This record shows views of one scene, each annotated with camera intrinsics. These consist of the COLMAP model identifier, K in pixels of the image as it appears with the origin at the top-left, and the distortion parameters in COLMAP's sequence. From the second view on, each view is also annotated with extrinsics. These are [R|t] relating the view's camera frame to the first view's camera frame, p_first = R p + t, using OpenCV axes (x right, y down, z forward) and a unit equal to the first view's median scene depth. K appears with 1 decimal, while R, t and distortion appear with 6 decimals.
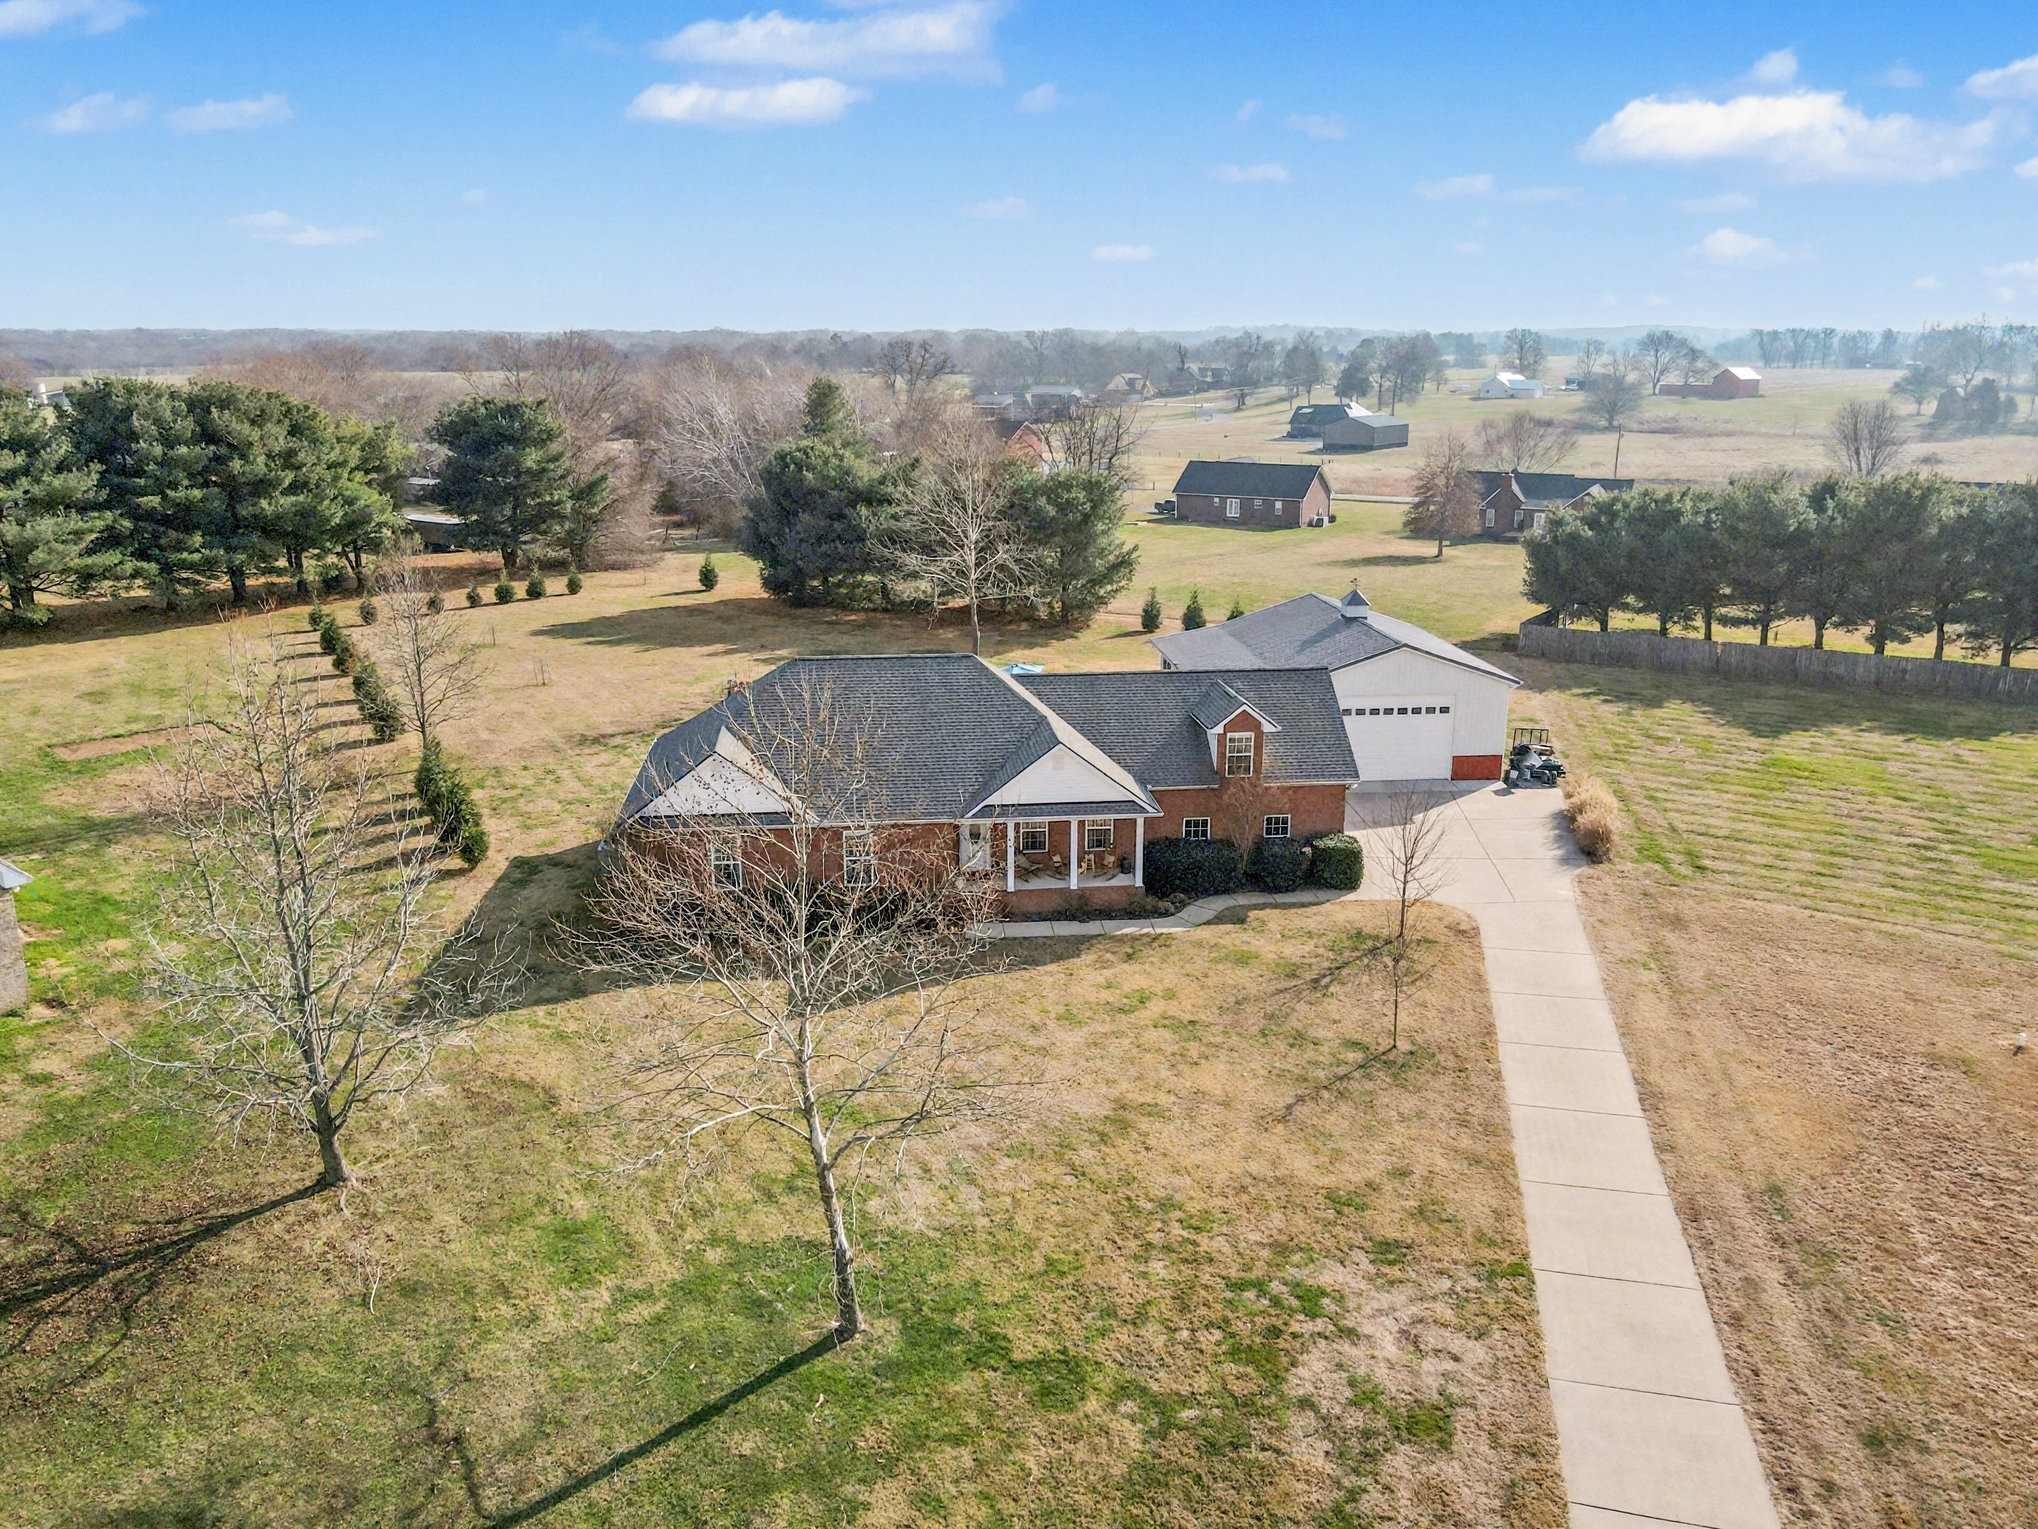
lens RADIAL K [[1517.5, 0, 1016.0], [0, 1517.5, 772.1], [0, 0, 1]] dist [0.010996, 0.017934]
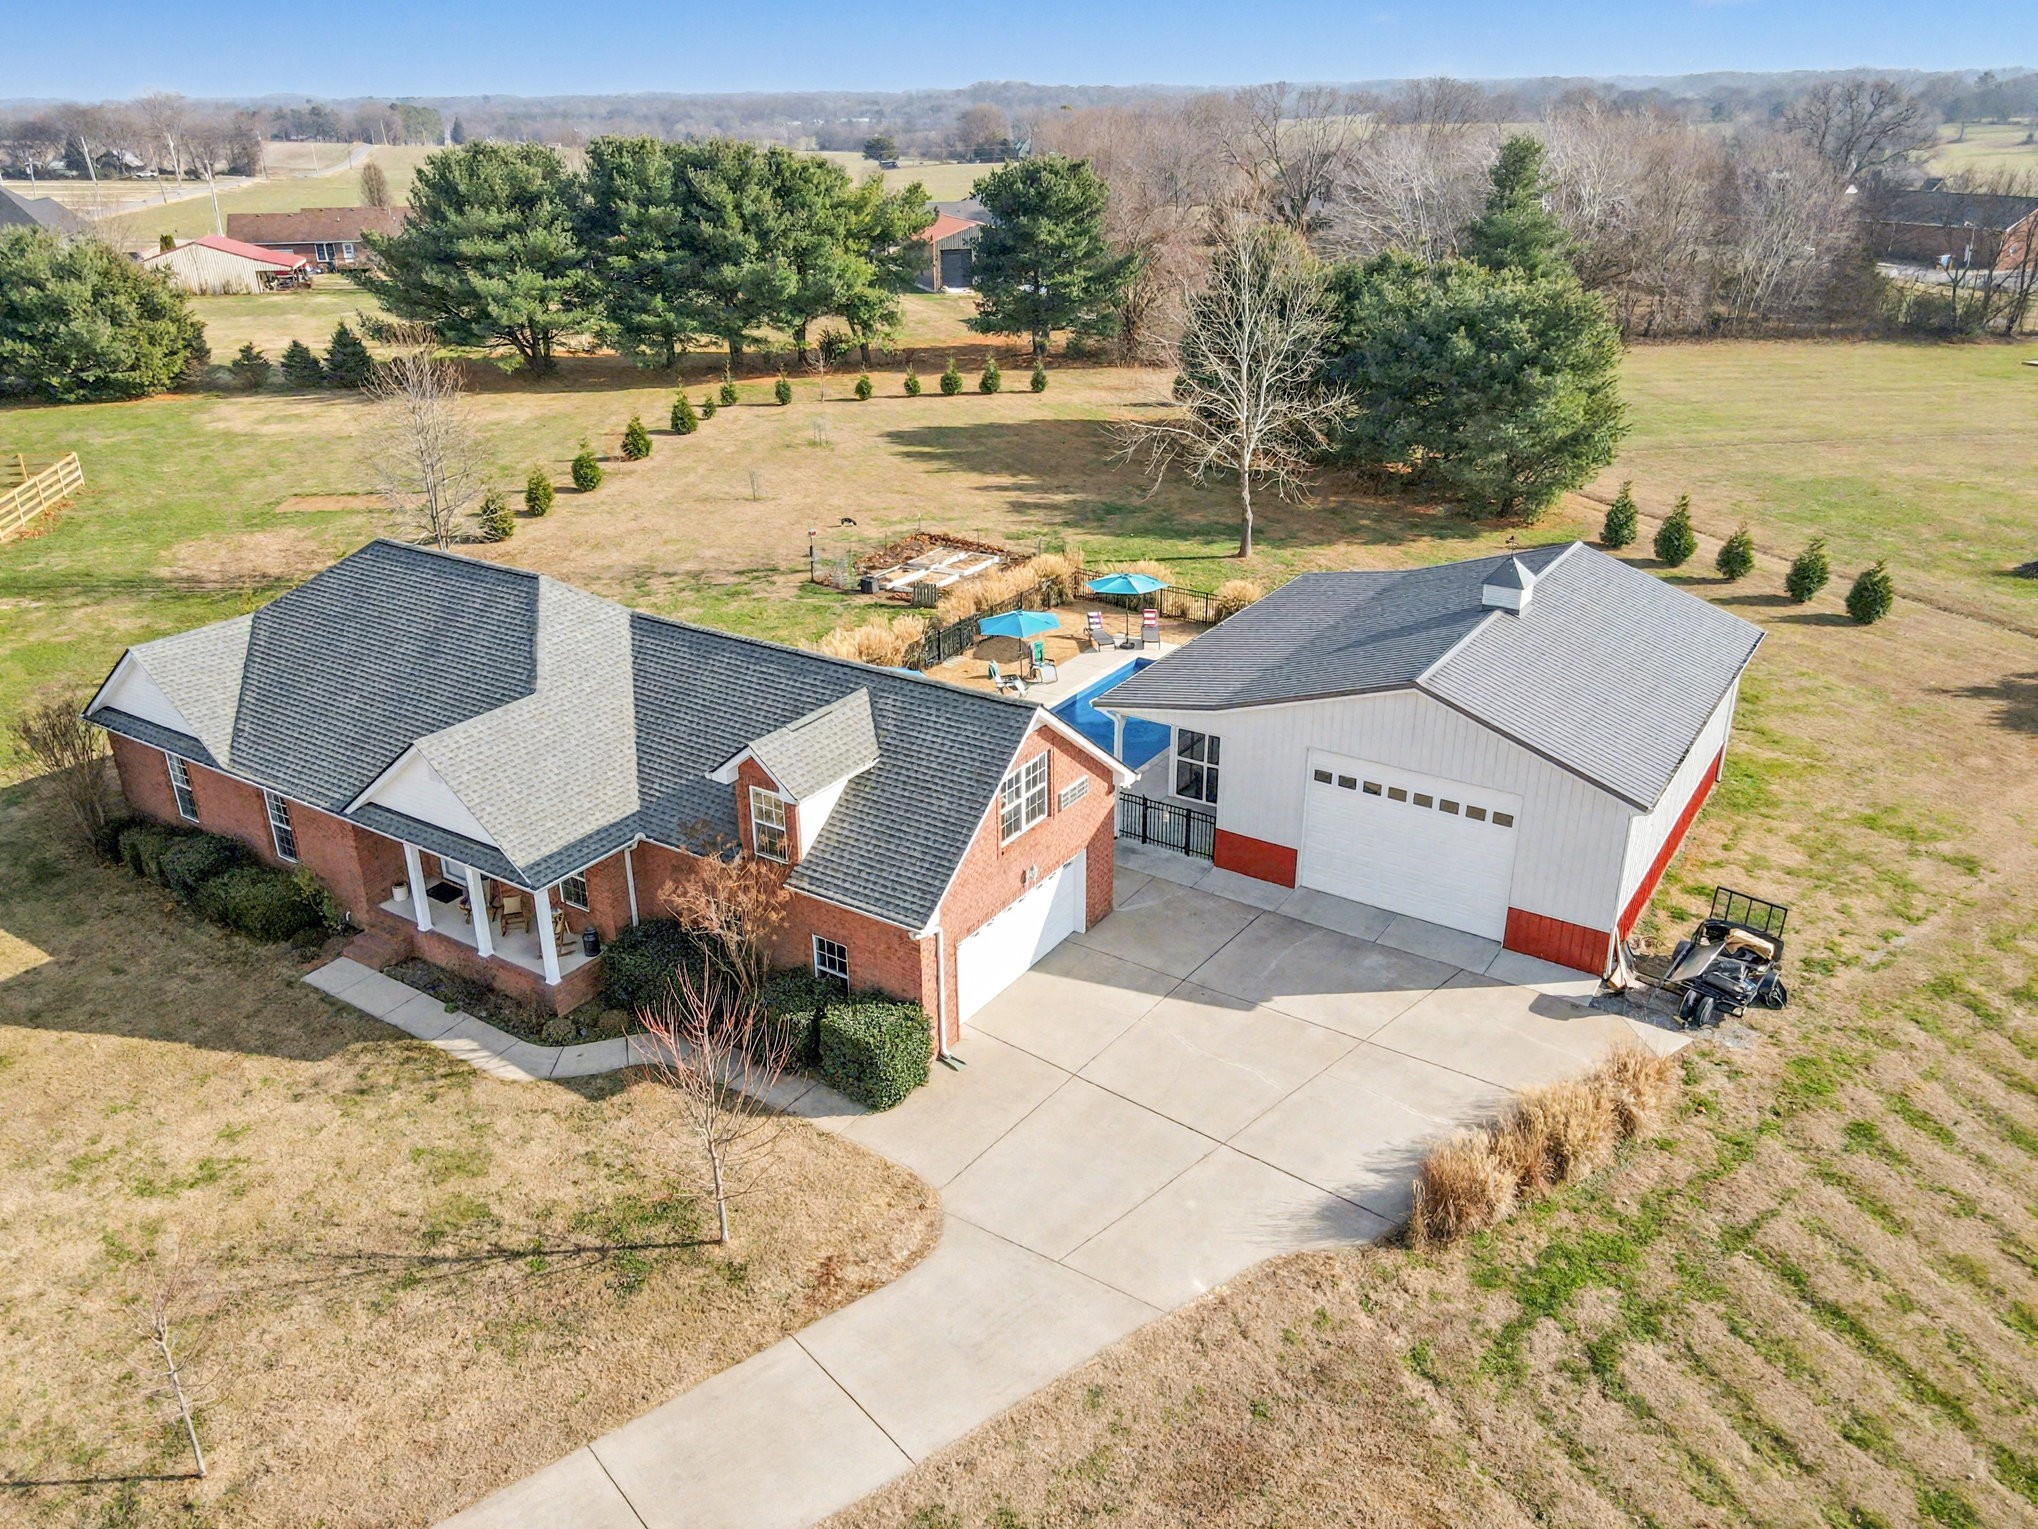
lens RADIAL K [[1517.5, 0, 1022.0], [0, 1517.5, 753.3], [0, 0, 1]] dist [0.010996, 0.017934]
pose [[0.765133, 0.248267, -0.594084, 0.327036], [-0.163799, 0.967370, 0.193302, -0.097583], [0.622689, -0.050592, 0.780832, 0.344442]]
